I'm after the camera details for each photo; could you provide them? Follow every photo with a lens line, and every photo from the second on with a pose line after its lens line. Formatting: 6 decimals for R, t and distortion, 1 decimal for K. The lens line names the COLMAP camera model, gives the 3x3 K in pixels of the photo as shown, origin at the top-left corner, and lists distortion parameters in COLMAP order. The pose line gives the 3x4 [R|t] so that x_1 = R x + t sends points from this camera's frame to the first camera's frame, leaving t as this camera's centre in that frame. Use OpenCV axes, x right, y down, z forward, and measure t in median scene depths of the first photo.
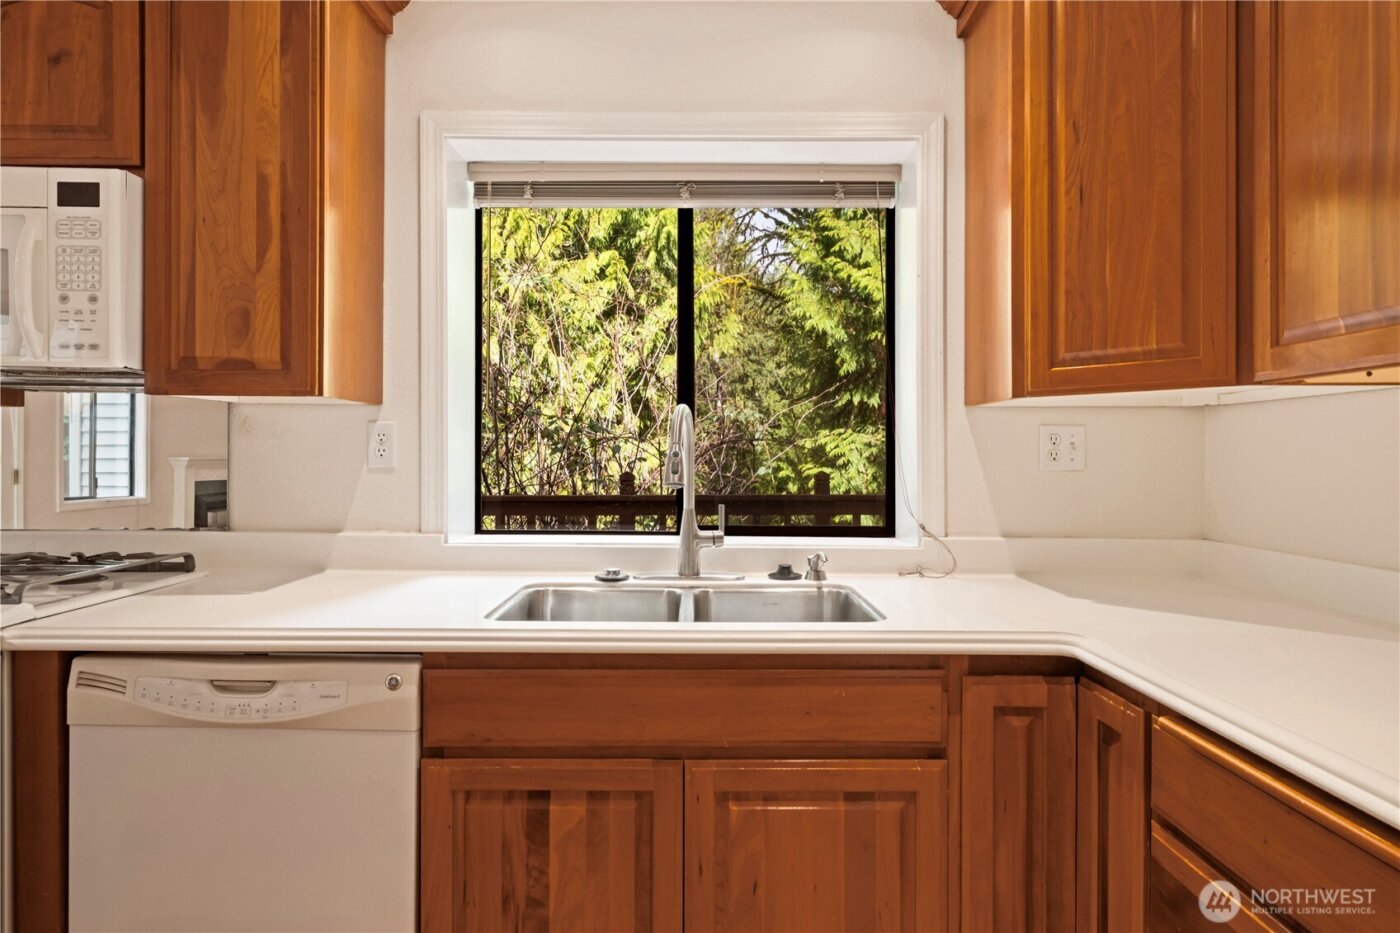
lens RADIAL K [[785.5, 0, 700.0], [0, 785.5, 466.5], [0, 0, 1]] dist [-0.000428, 0.000416]
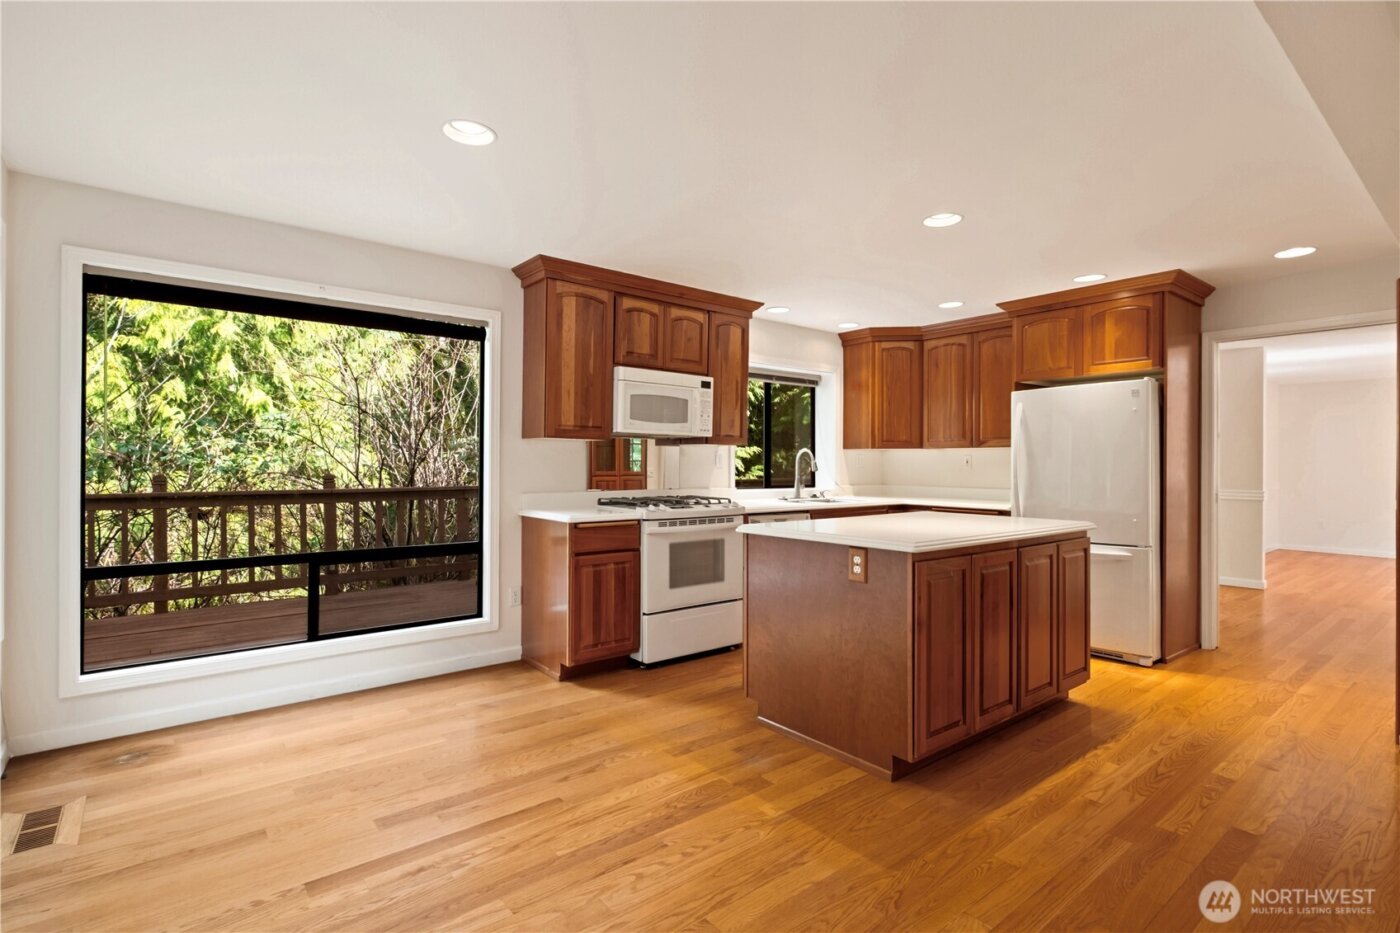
lens RADIAL K [[672.6, 0, 694.6], [0, 672.6, 464.1], [0, 0, 1]] dist [0.012252, -0.006614]
pose [[0.778032, -0.000698, 0.628224, -2.527475], [0.004442, 0.999980, -0.004390, 0.002799], [-0.628209, 0.006206, 0.778020, -1.149049]]
